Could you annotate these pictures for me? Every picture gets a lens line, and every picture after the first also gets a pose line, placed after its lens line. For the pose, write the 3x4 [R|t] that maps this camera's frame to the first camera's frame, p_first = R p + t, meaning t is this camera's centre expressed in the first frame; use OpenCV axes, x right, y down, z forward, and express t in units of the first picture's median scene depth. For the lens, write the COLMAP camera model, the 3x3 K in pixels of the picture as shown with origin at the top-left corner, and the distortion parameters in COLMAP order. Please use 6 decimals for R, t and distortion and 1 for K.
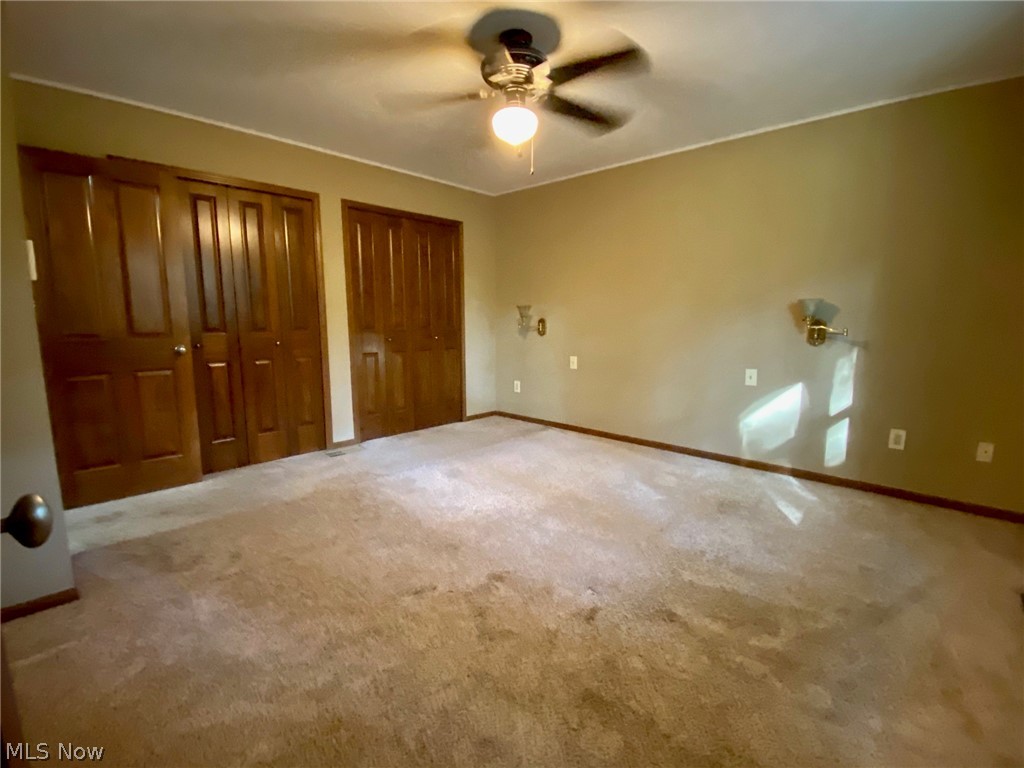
lens RADIAL K [[488.2, 0, 518.0], [0, 488.2, 382.3], [0, 0, 1]] dist [0.029363, -0.000063]
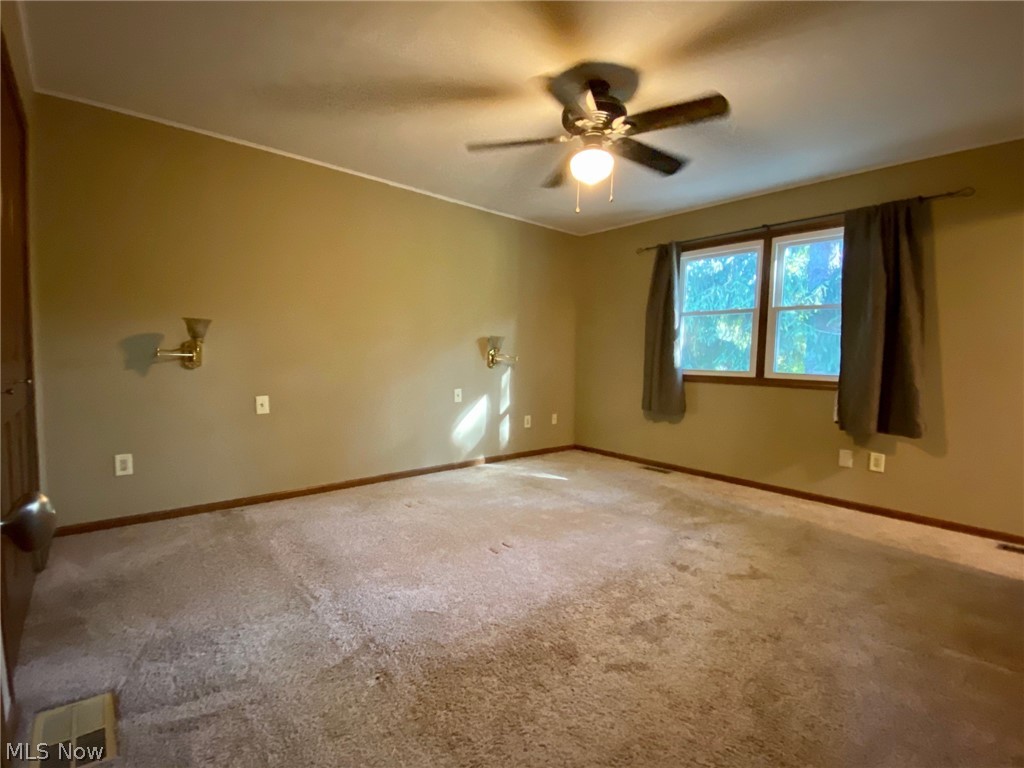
lens RADIAL K [[488.2, 0, 518.0], [0, 488.2, 382.3], [0, 0, 1]] dist [0.029363, -0.000063]
pose [[0.074184, -0.066259, 0.995041, -0.809297], [0.104567, 0.992807, 0.058315, -0.108030], [-0.991747, 0.099723, 0.080578, 0.818268]]
